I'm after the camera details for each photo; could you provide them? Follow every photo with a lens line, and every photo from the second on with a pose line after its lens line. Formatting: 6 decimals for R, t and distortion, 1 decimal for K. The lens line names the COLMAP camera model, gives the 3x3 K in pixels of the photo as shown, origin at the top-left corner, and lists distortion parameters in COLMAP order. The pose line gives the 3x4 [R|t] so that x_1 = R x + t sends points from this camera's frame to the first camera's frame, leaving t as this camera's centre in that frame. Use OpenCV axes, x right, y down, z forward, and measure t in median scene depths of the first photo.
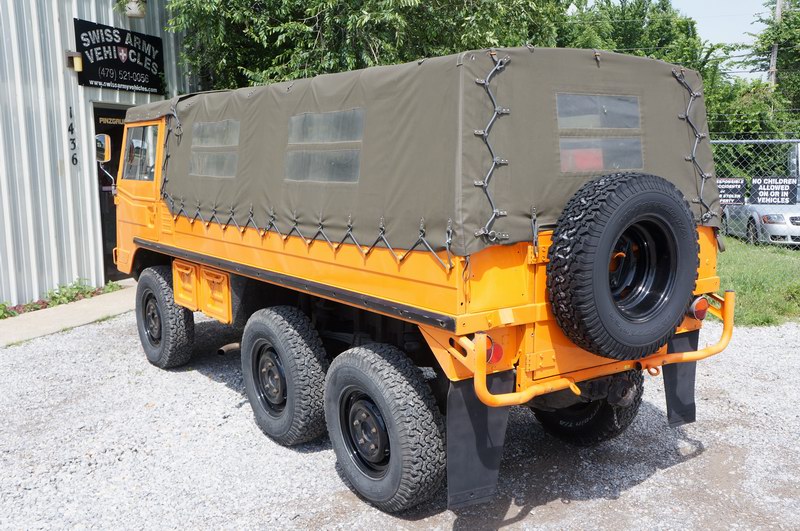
lens RADIAL K [[828.0, 0, 400.0], [0, 828.0, 265.5], [0, 0, 1]] dist [-0.057844, 0.190634]
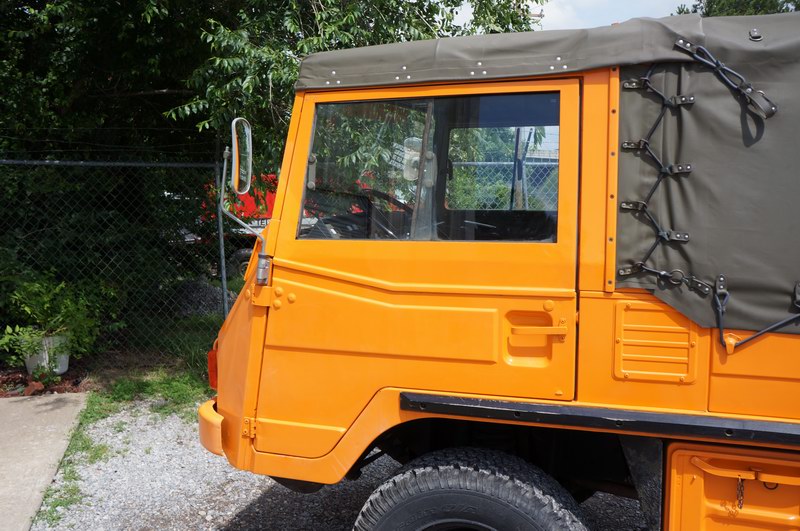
lens RADIAL K [[744.1, 0, 400.0], [0, 744.1, 265.5], [0, 0, 1]] dist [-0.070760, 0.006885]
pose [[0.812309, -0.063922, 0.579713, -0.830024], [0.084492, 0.996388, -0.008527, -0.143596], [-0.577074, 0.055908, 0.814776, 1.164527]]
